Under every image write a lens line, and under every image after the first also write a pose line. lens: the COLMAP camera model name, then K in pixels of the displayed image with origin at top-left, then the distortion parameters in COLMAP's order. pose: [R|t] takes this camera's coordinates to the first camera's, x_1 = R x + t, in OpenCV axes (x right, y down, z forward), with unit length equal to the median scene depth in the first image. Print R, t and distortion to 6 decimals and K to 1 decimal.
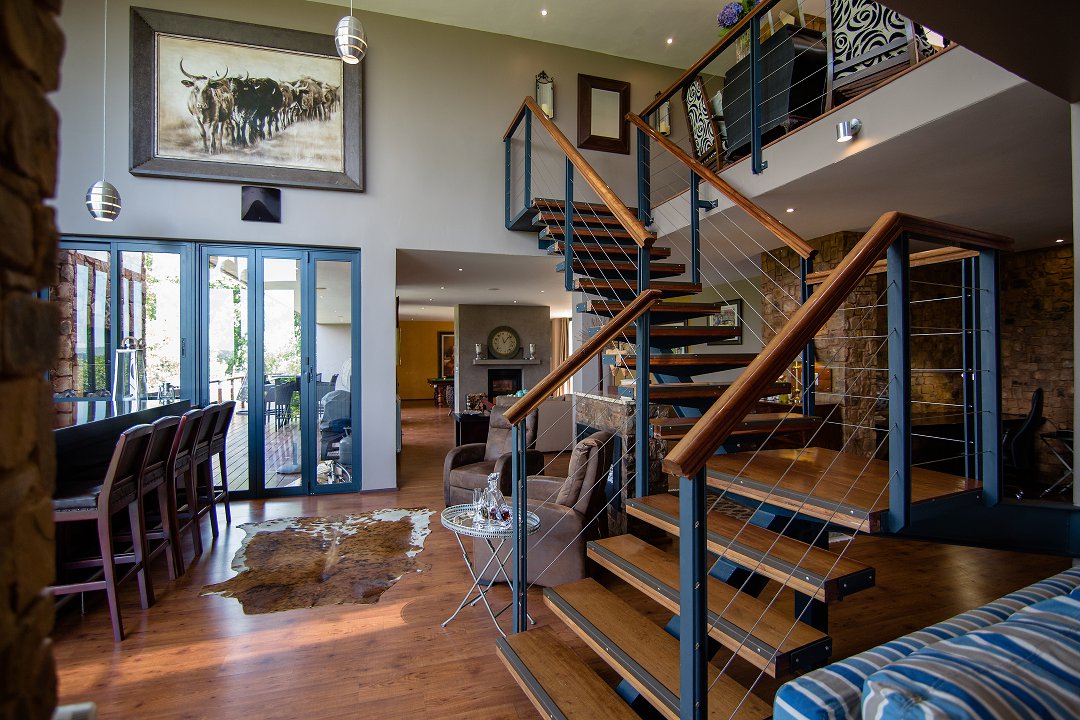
lens RADIAL K [[509.7, 0, 541.7], [0, 509.7, 357.8], [0, 0, 1]] dist [-0.017369, 0.000520]
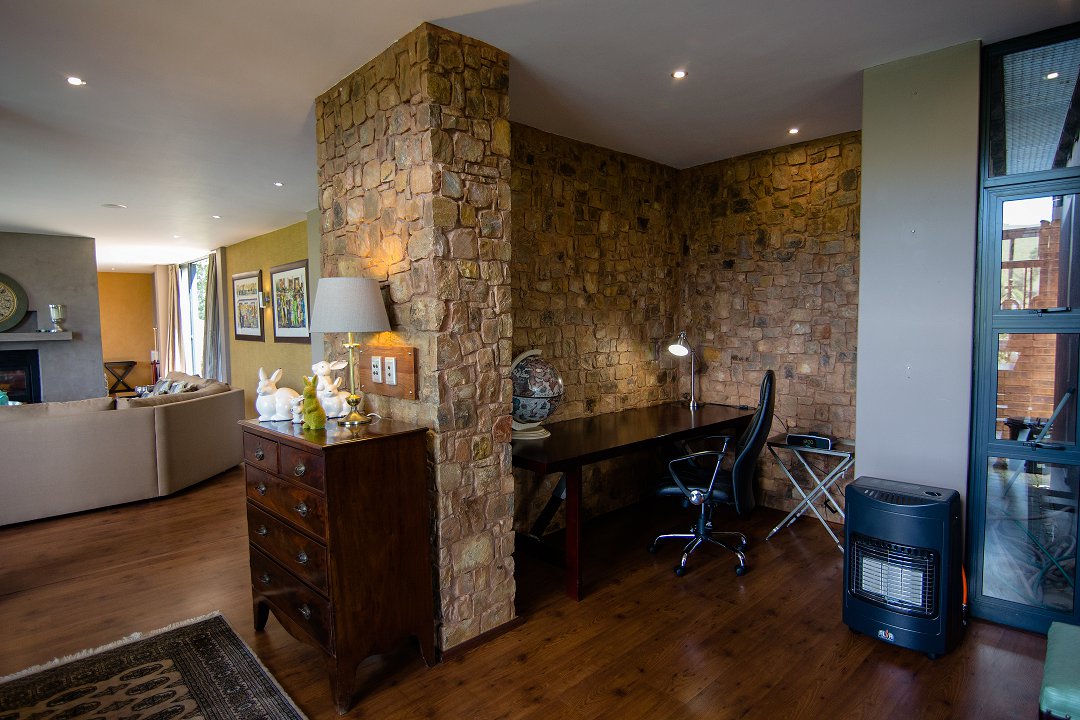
lens RADIAL K [[578.9, 0, 537.6], [0, 578.9, 357.5], [0, 0, 1]] dist [-0.017285, 0.002602]
pose [[0.903387, -0.035885, 0.427321, 0.193328], [0.012355, 0.998257, 0.057710, 0.001062], [-0.428647, -0.046855, 0.902256, 0.213963]]
